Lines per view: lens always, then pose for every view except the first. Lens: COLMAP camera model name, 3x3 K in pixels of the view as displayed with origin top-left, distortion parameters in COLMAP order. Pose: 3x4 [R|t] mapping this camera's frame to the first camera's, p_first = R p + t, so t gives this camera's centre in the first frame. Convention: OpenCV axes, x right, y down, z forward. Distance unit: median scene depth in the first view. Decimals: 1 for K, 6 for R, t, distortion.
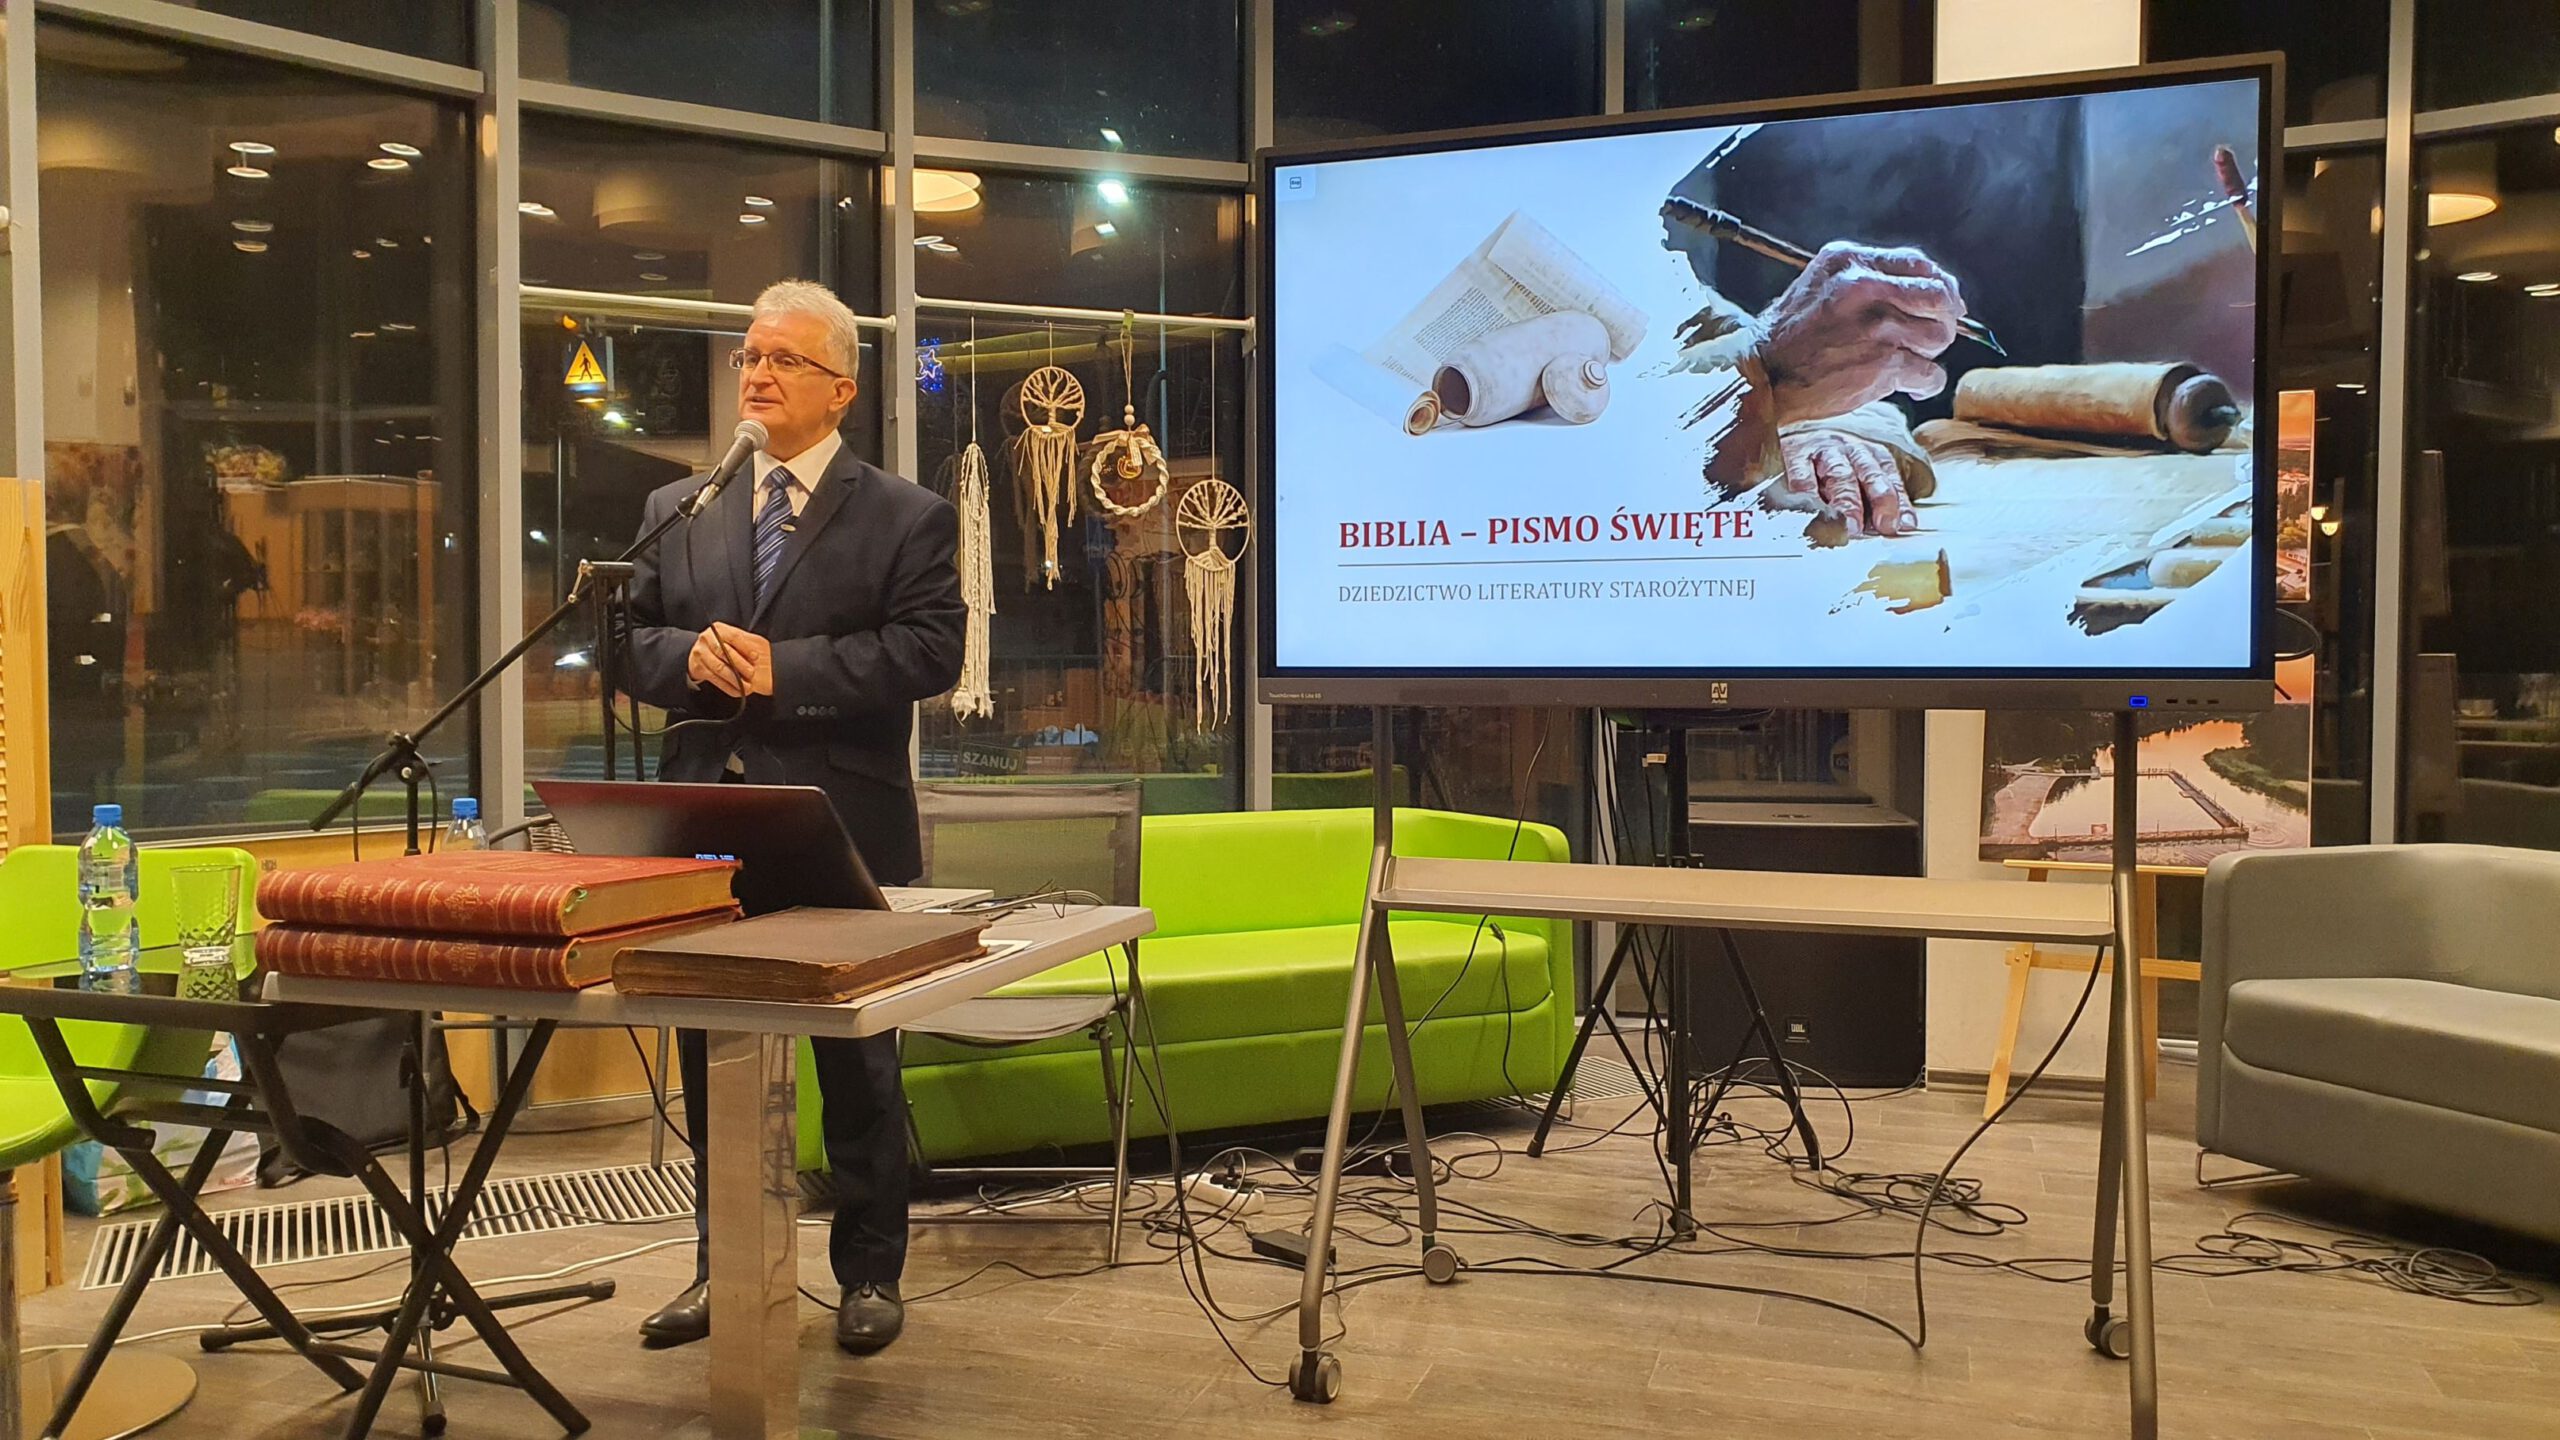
lens RADIAL K [[2009.8, 0, 1276.7], [0, 2009.8, 724.4], [0, 0, 1]] dist [0.039619, -0.044360]
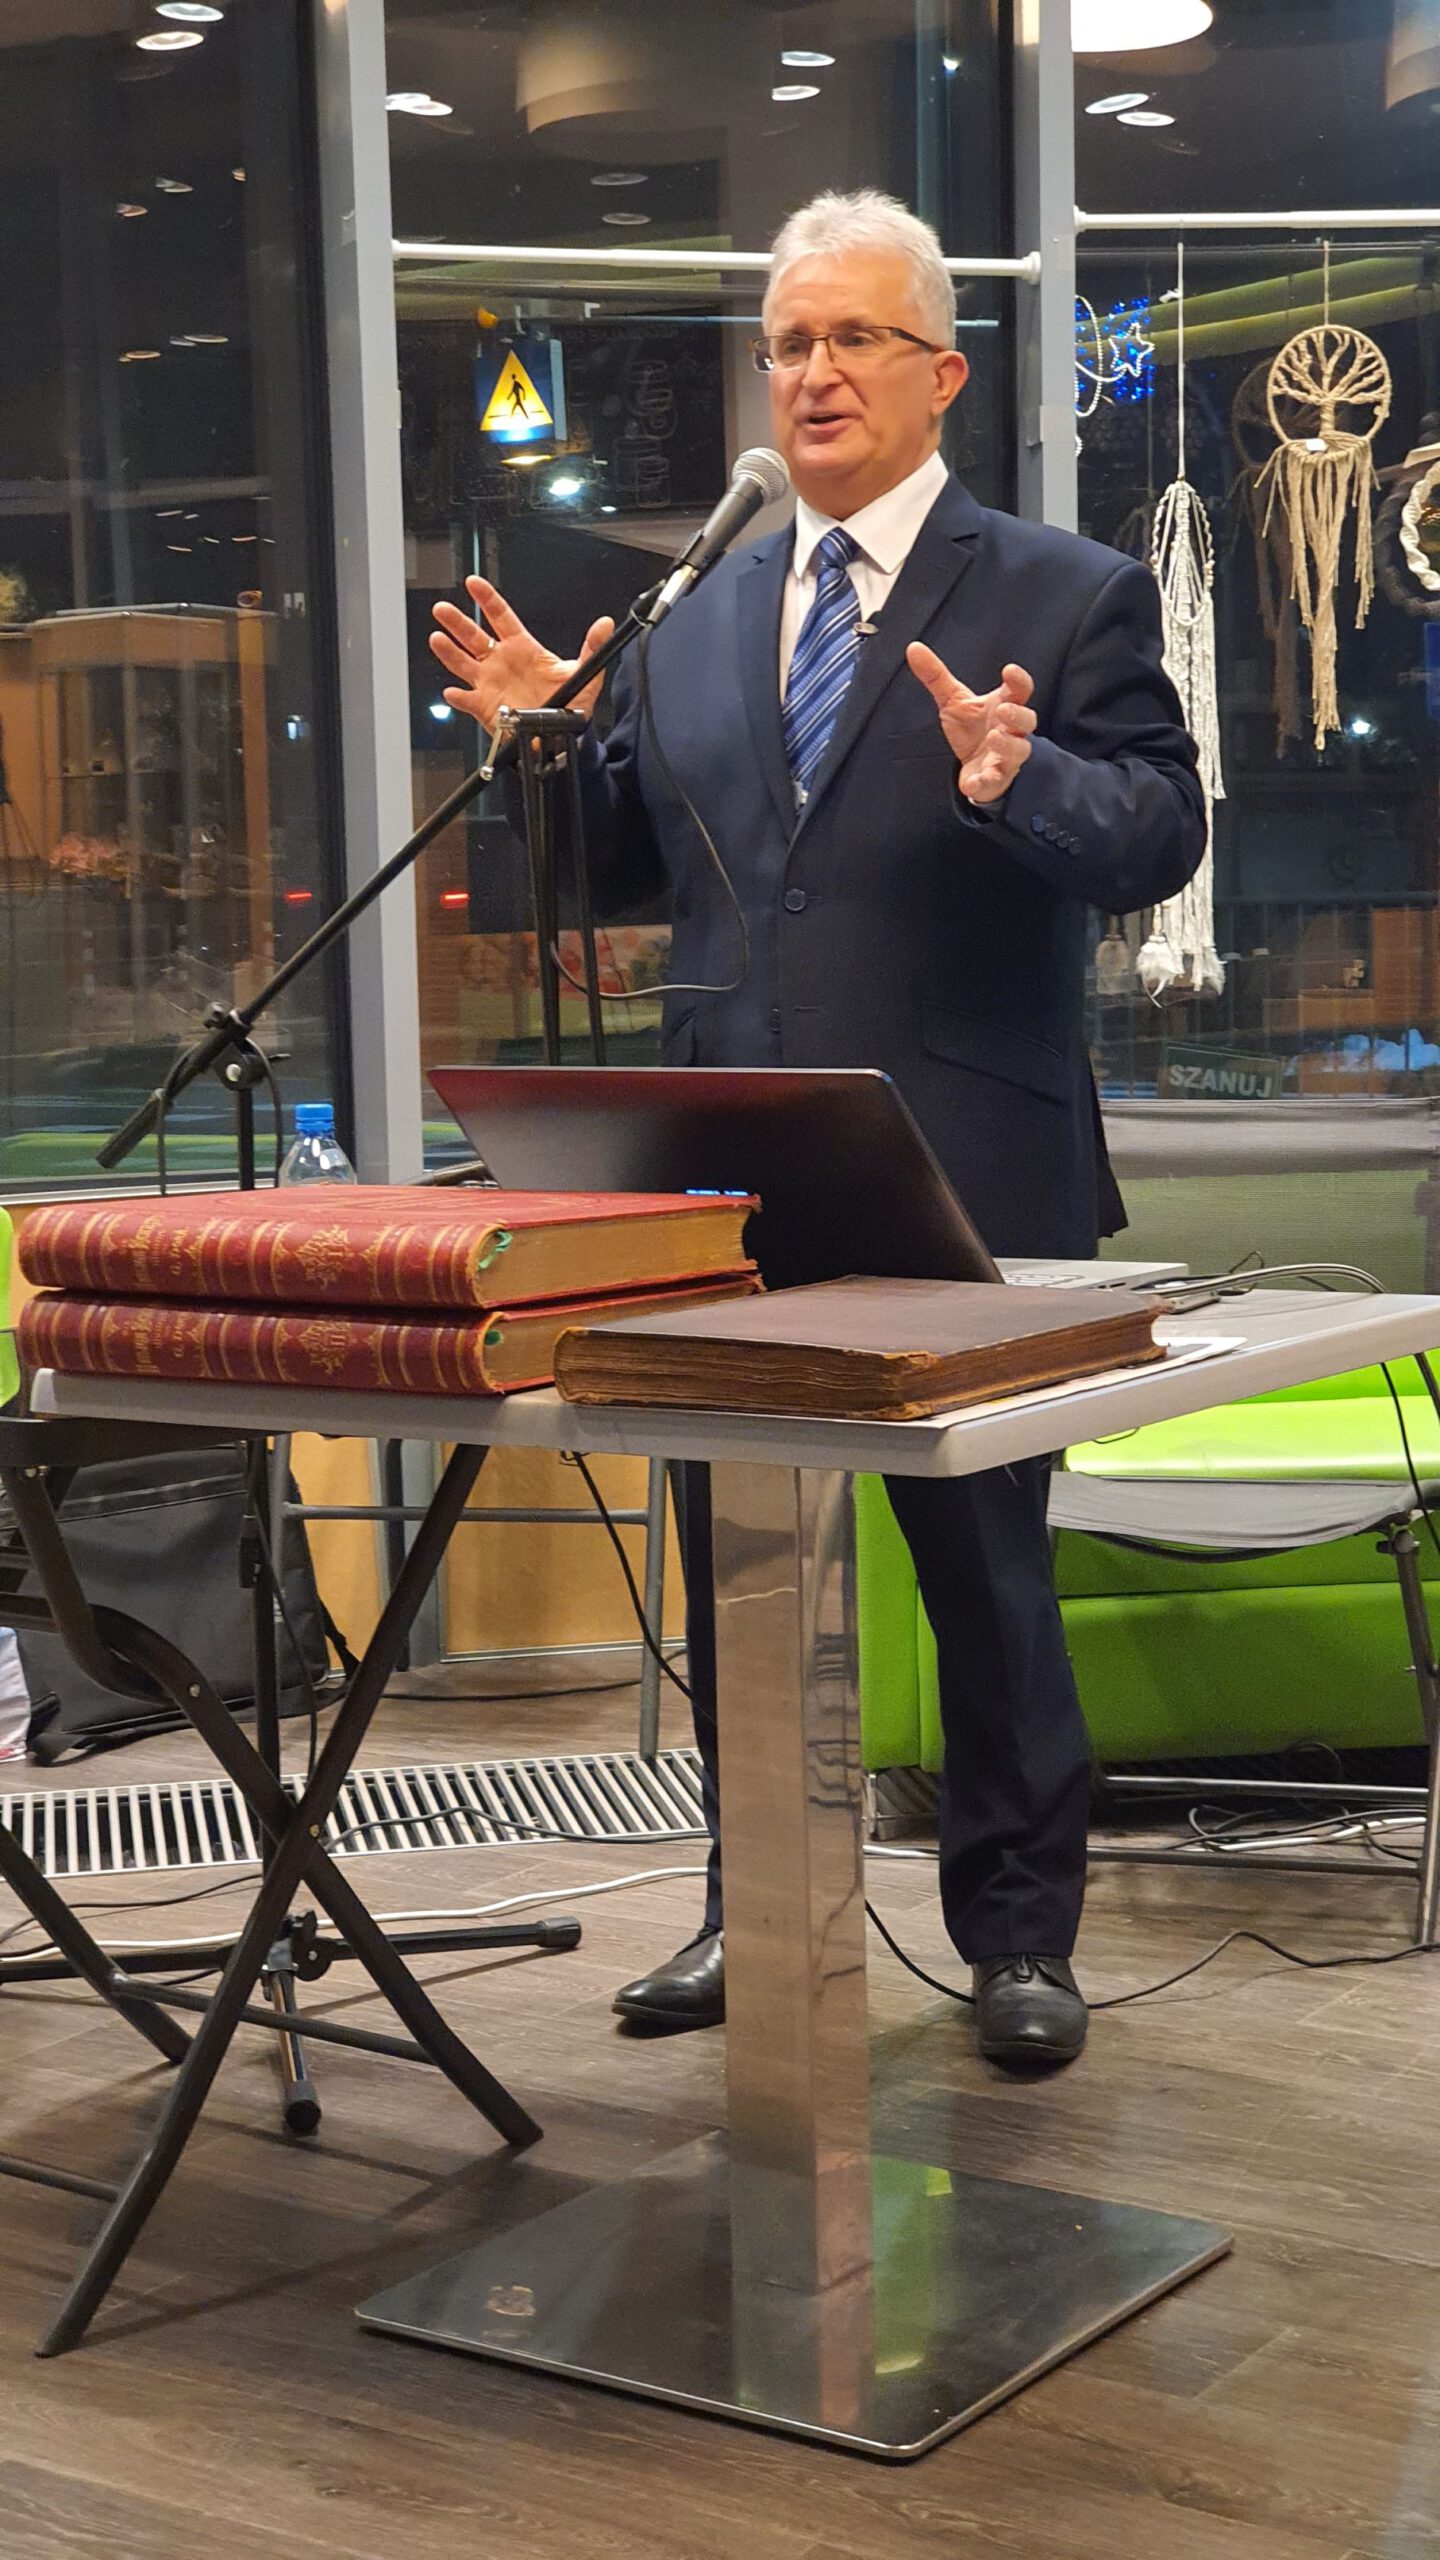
lens RADIAL K [[3803.3, 0, 797.9], [0, 3803.3, 1319.6], [0, 0, 1]] dist [0.082861, 0.000000]
pose [[0.966417, 0.003609, -0.256953, 0.019708], [0.015248, 0.997334, 0.071358, 0.014586], [0.256526, -0.072880, 0.963786, -0.046382]]
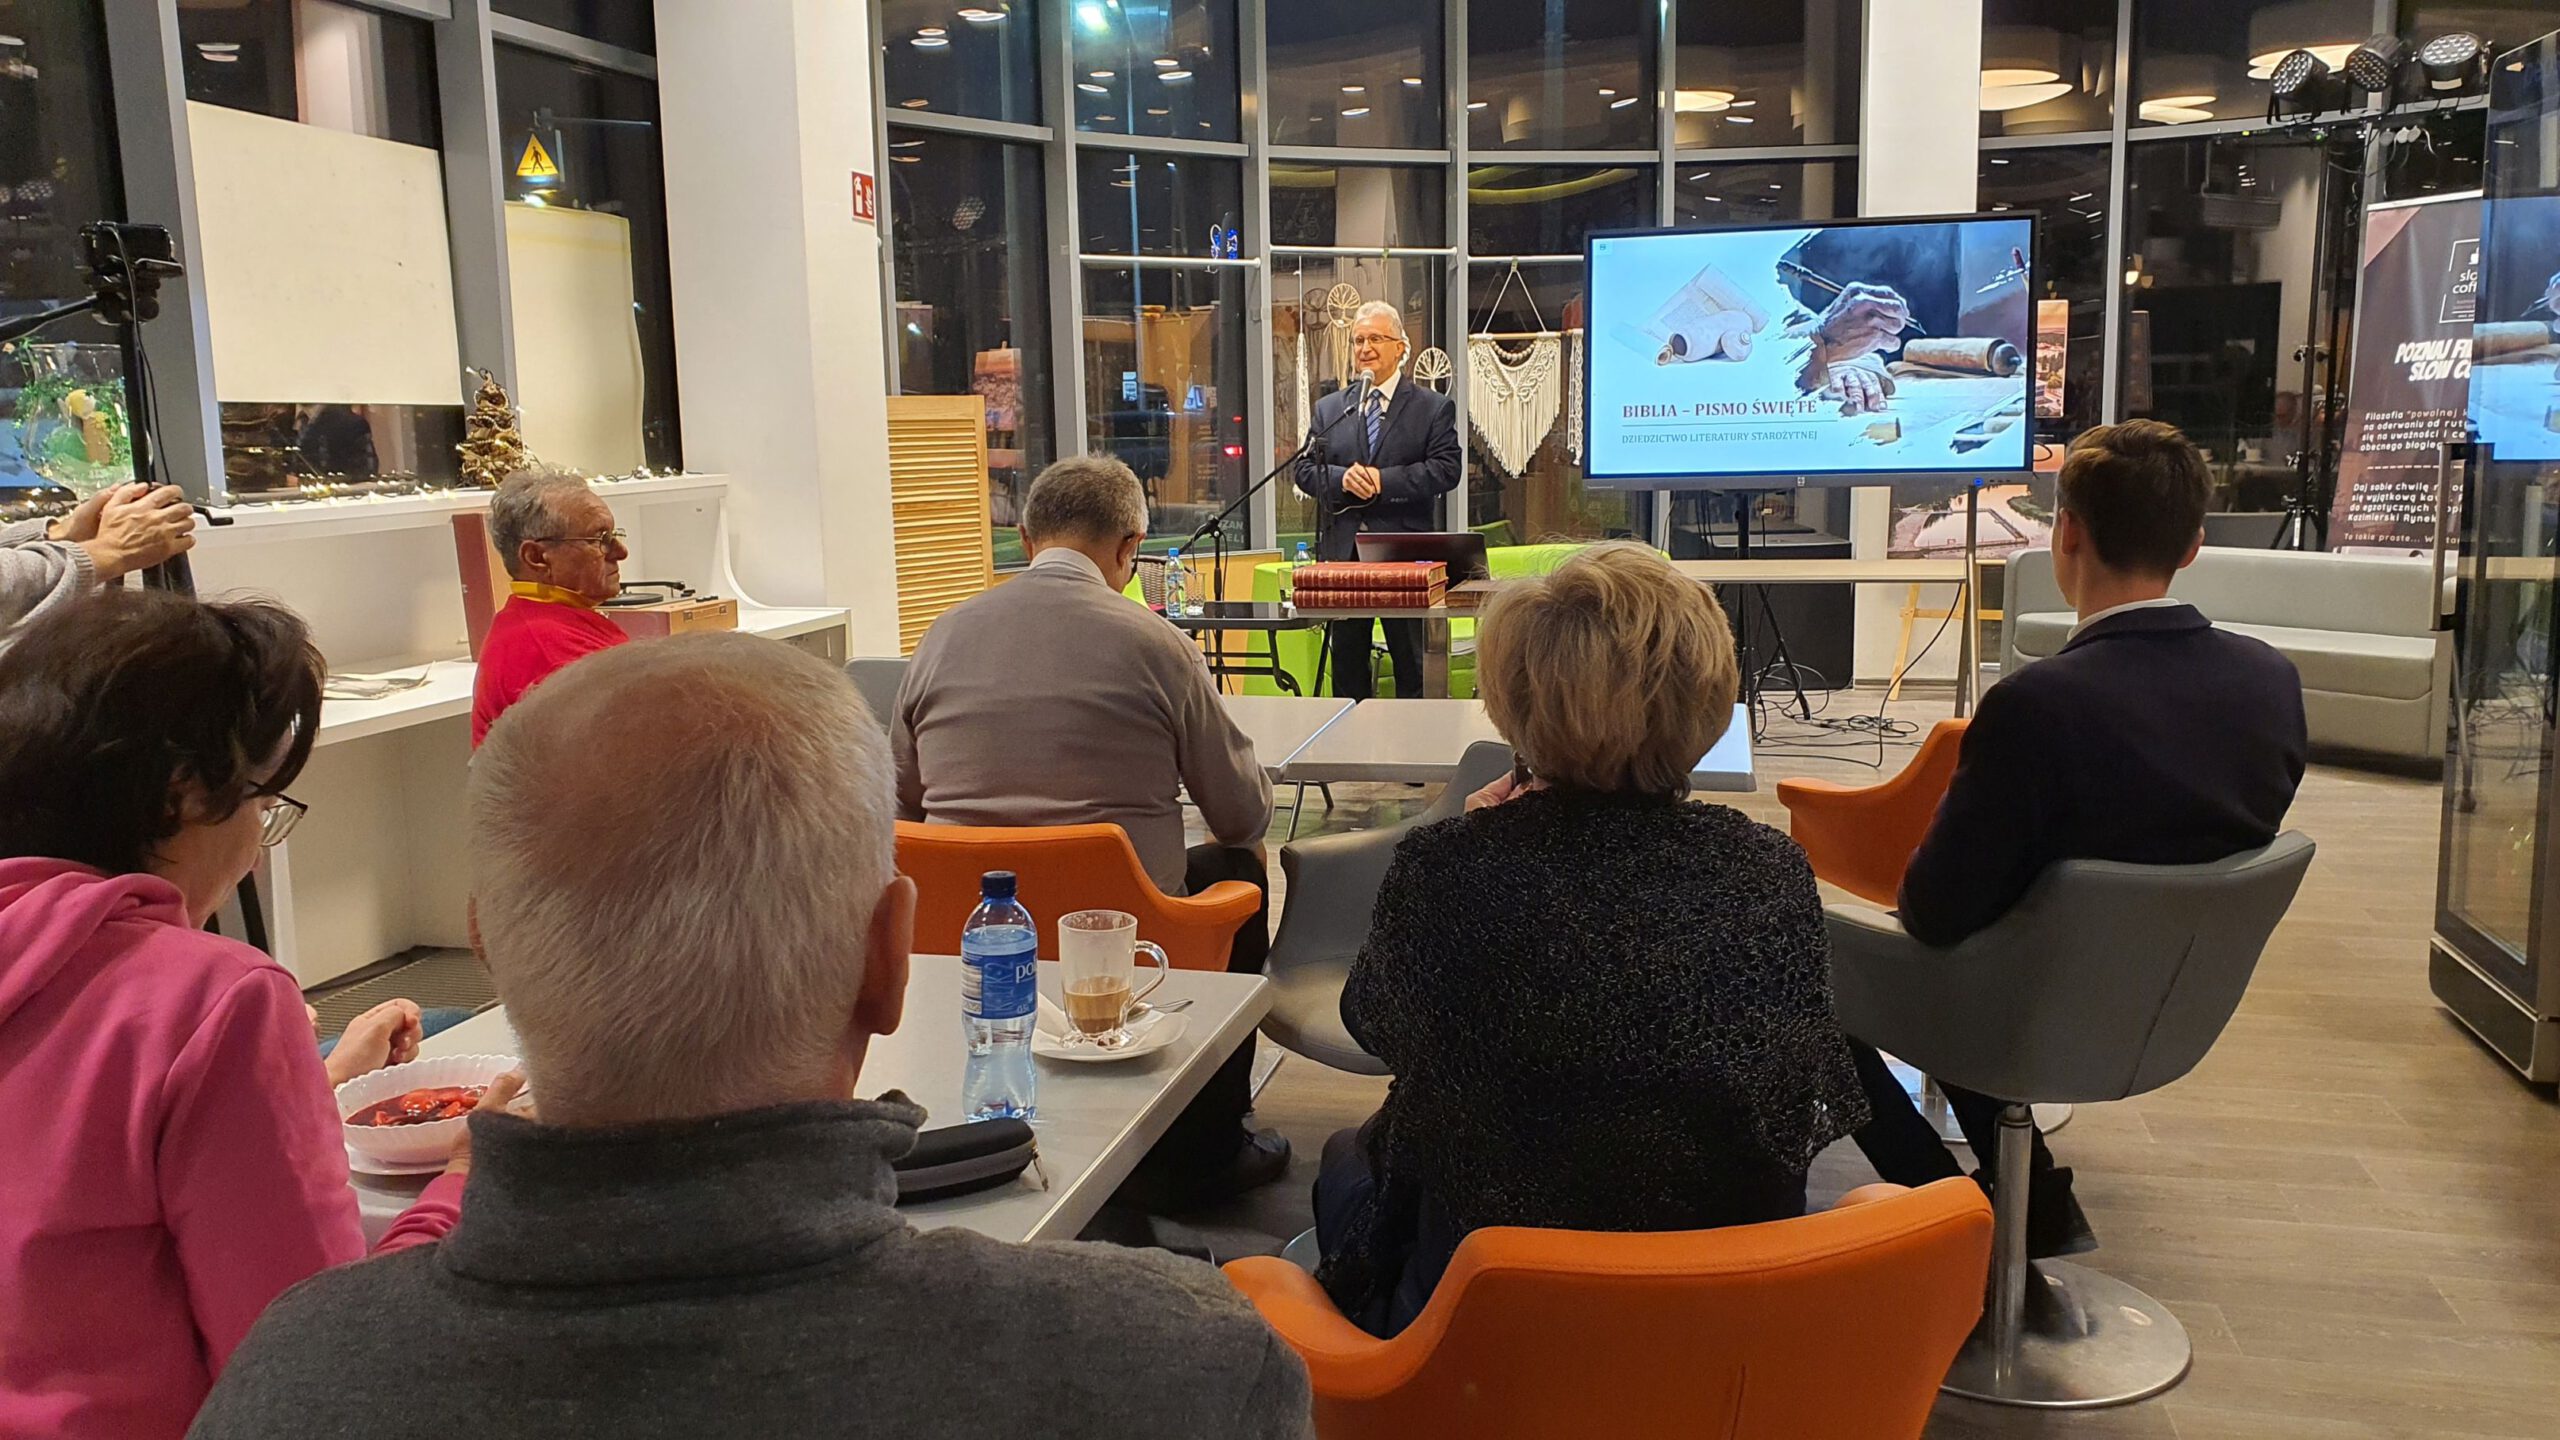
lens RADIAL K [[2009.8, 0, 1287.3], [0, 2009.8, 713.7], [0, 0, 1]] dist [0.039619, -0.044360]
pose [[0.995920, -0.034517, 0.083377, -0.412395], [0.024603, 0.992811, 0.117137, -0.026531], [-0.086821, -0.114608, 0.989610, -0.915385]]
